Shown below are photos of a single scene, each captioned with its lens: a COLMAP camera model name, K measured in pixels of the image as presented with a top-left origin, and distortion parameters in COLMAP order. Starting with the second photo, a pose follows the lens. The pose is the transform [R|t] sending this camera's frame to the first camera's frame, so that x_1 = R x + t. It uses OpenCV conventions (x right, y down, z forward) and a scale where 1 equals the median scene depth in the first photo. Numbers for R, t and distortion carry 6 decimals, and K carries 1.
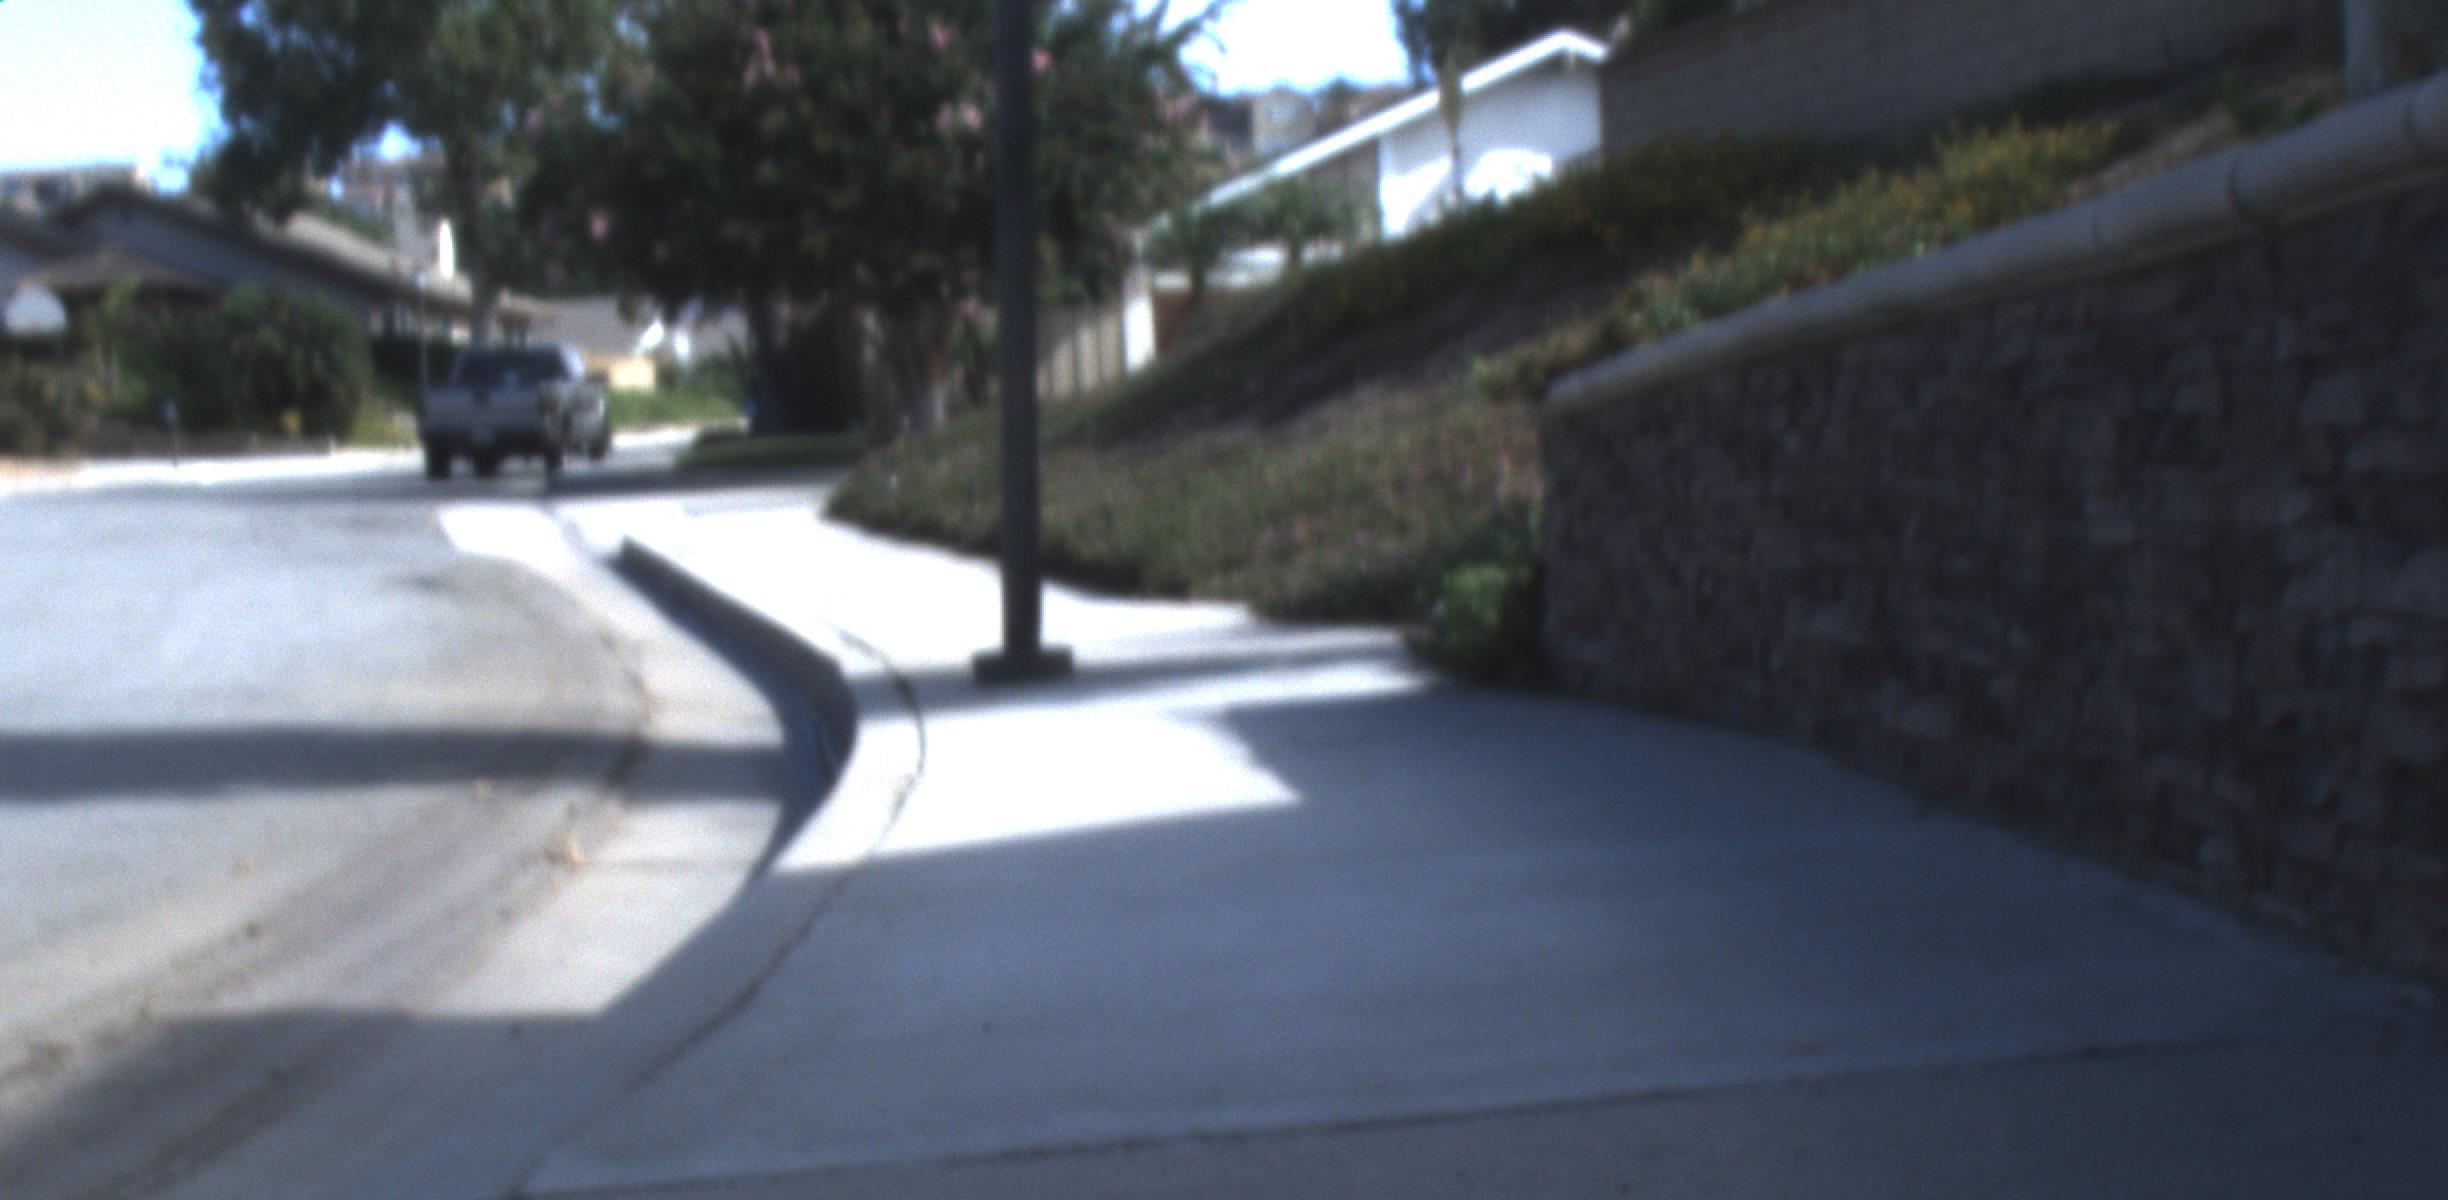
lens RADIAL K [[4962.4, 0, 1295.4], [0, 4962.4, 1059.6], [0, 0, 1]] dist [-0.221387, 1.347129]
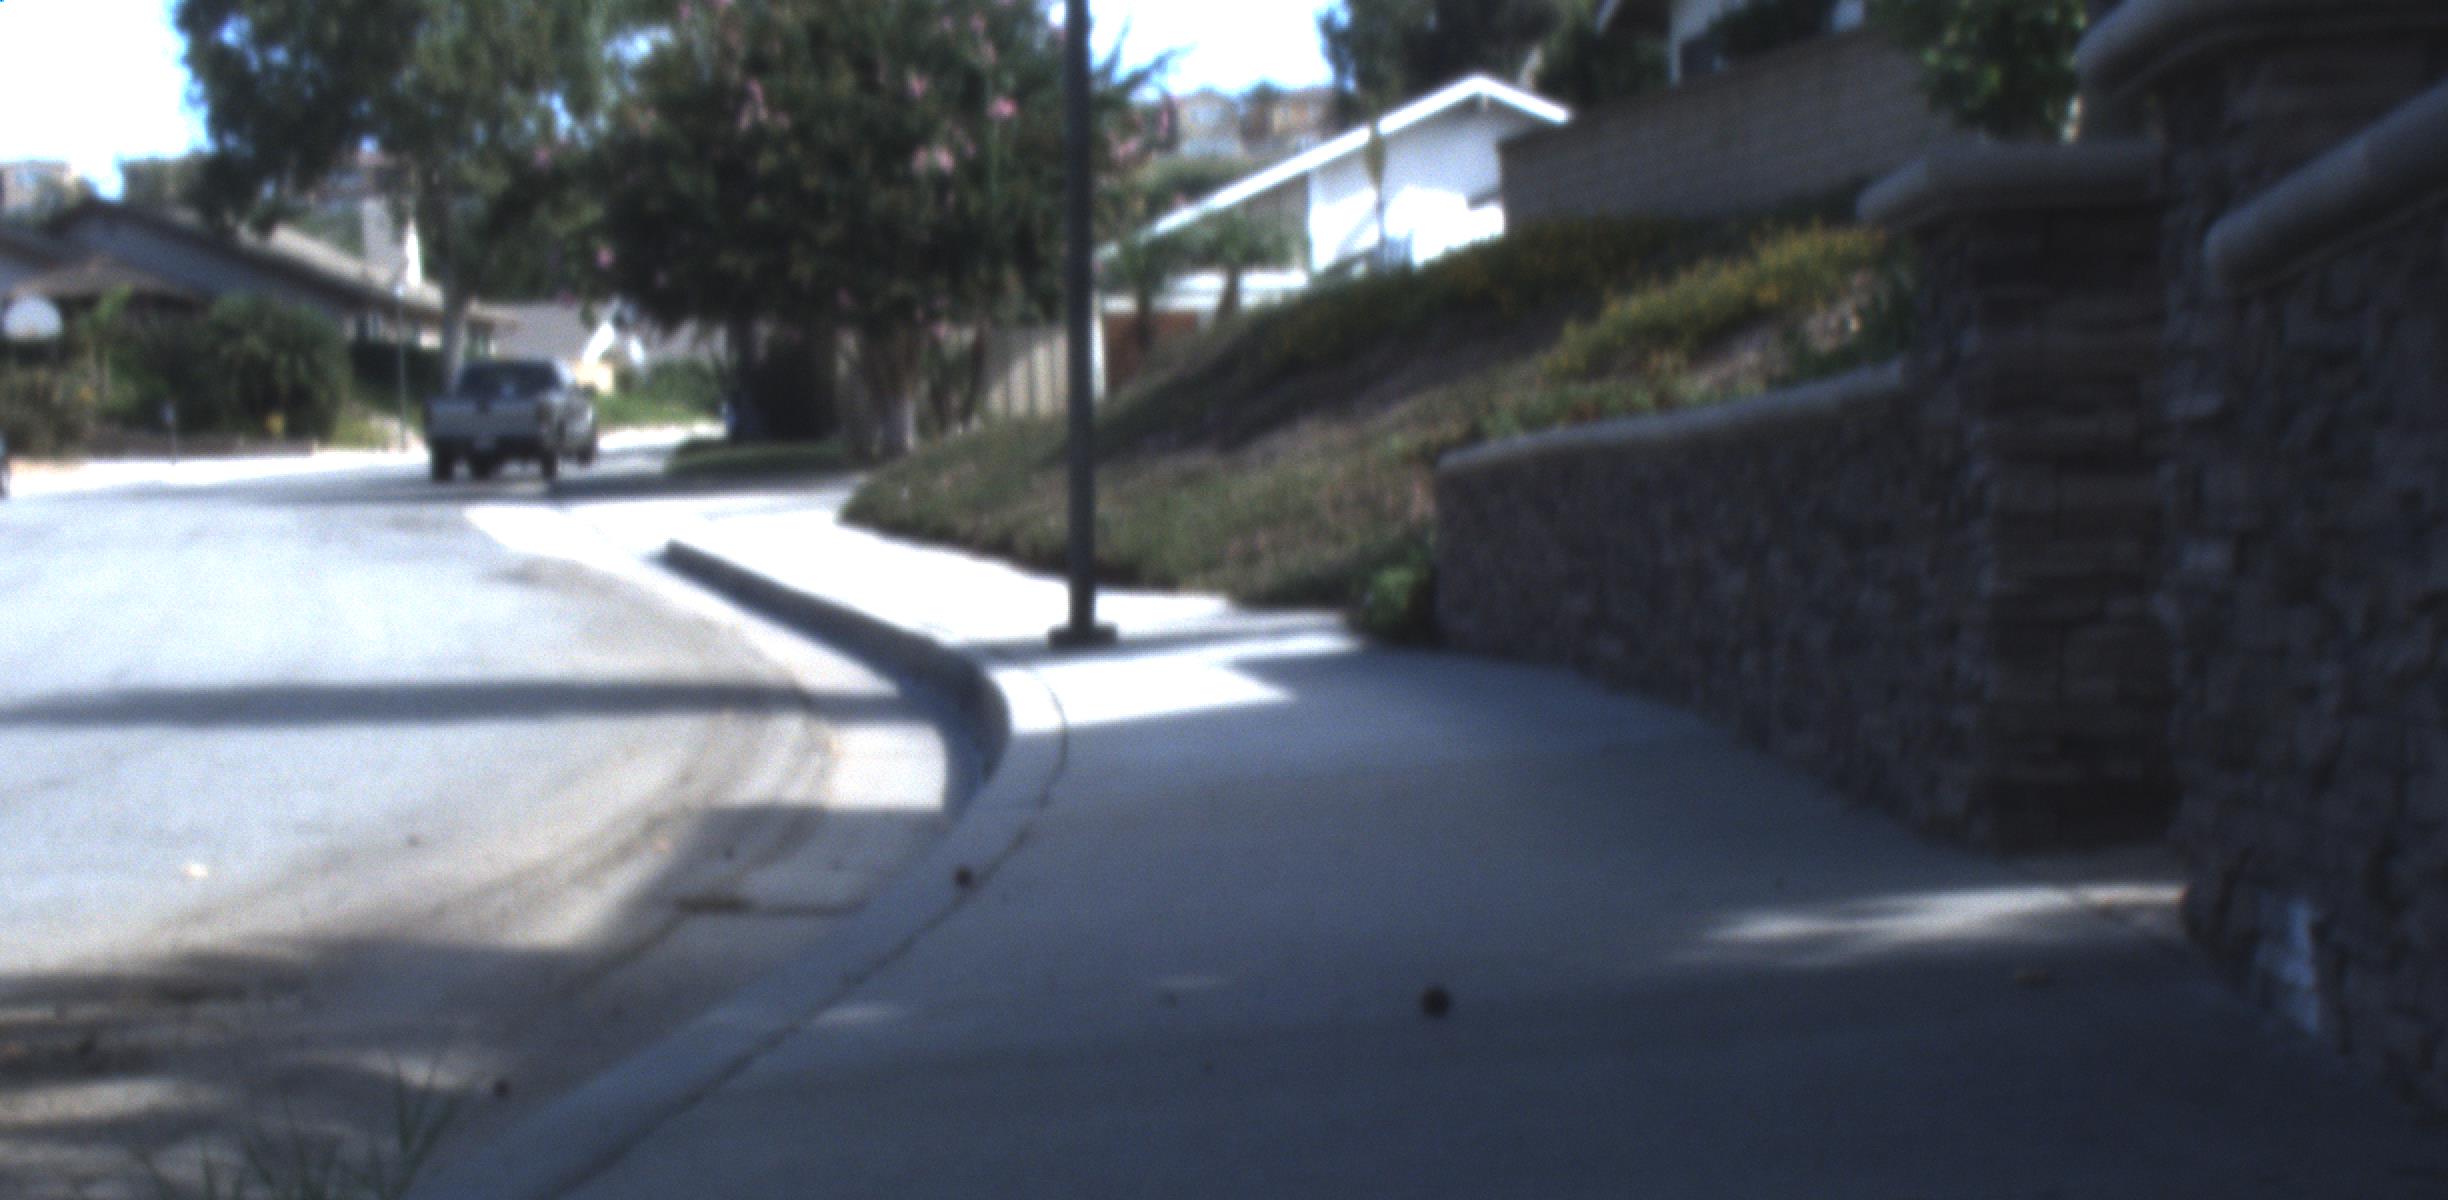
lens RADIAL K [[4962.4, 0, 1295.4], [0, 4962.4, 1059.6], [0, 0, 1]] dist [-0.221387, 1.347129]
pose [[0.999869, 0.002160, 0.016050, -0.003806], [-0.002170, 0.999997, 0.000606, 0.010726], [-0.016048, -0.000640, 0.999871, -0.111471]]
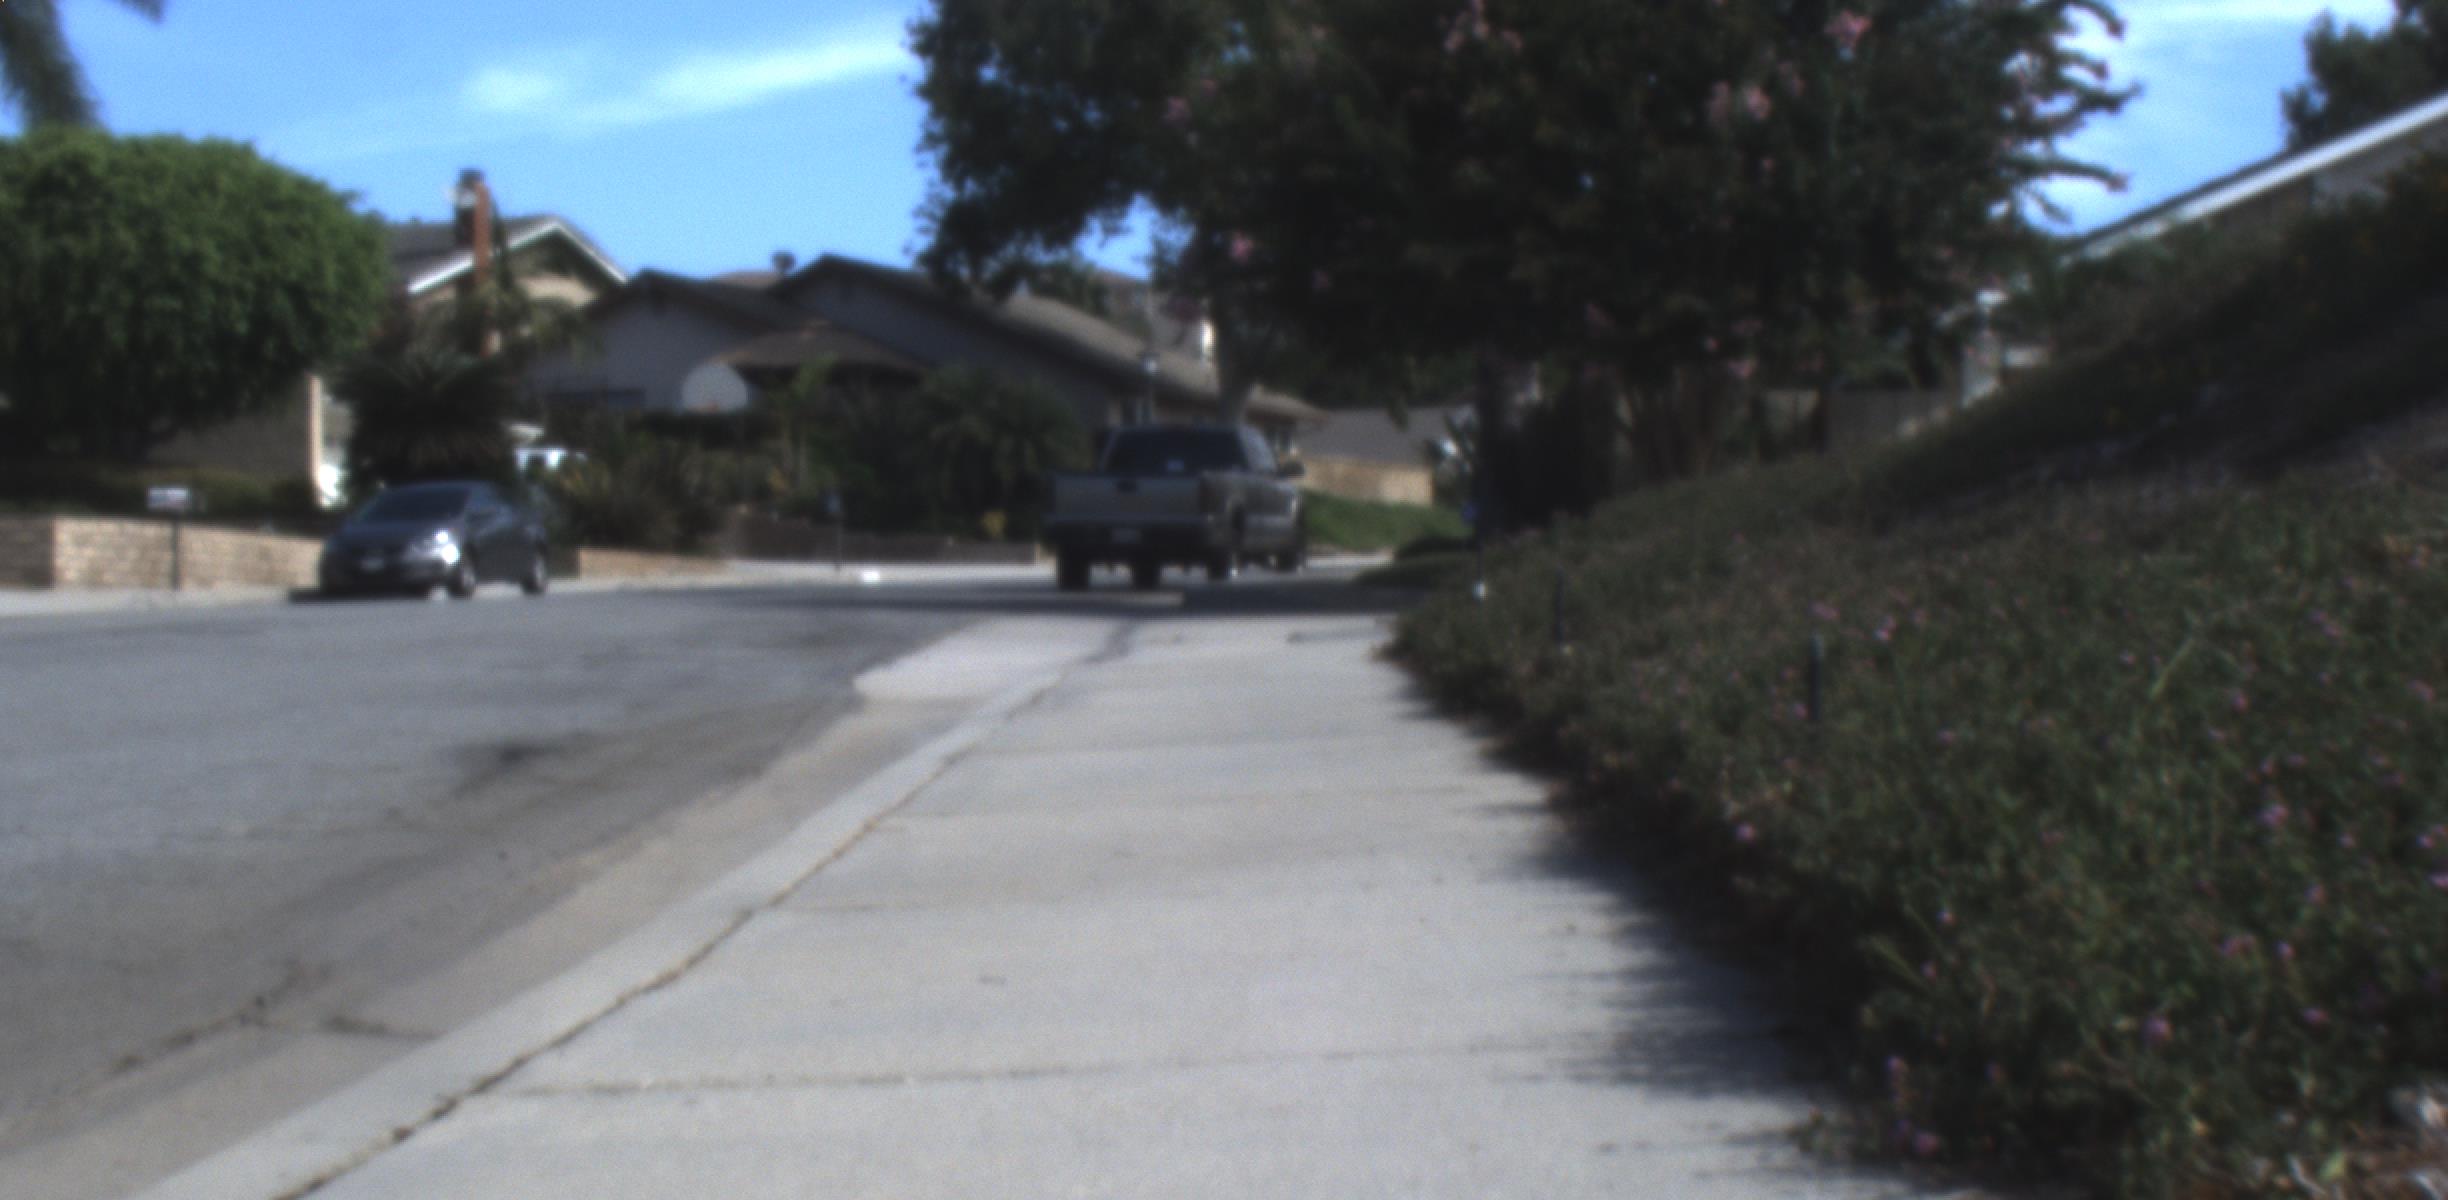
lens RADIAL K [[4962.4, 0, 1295.4], [0, 4962.4, 1059.6], [0, 0, 1]] dist [-0.221387, 1.347129]
pose [[0.985213, 0.048544, -0.164313, -0.007644], [-0.053224, 0.998289, -0.024196, -0.032132], [0.162857, 0.032583, 0.986111, 0.288554]]
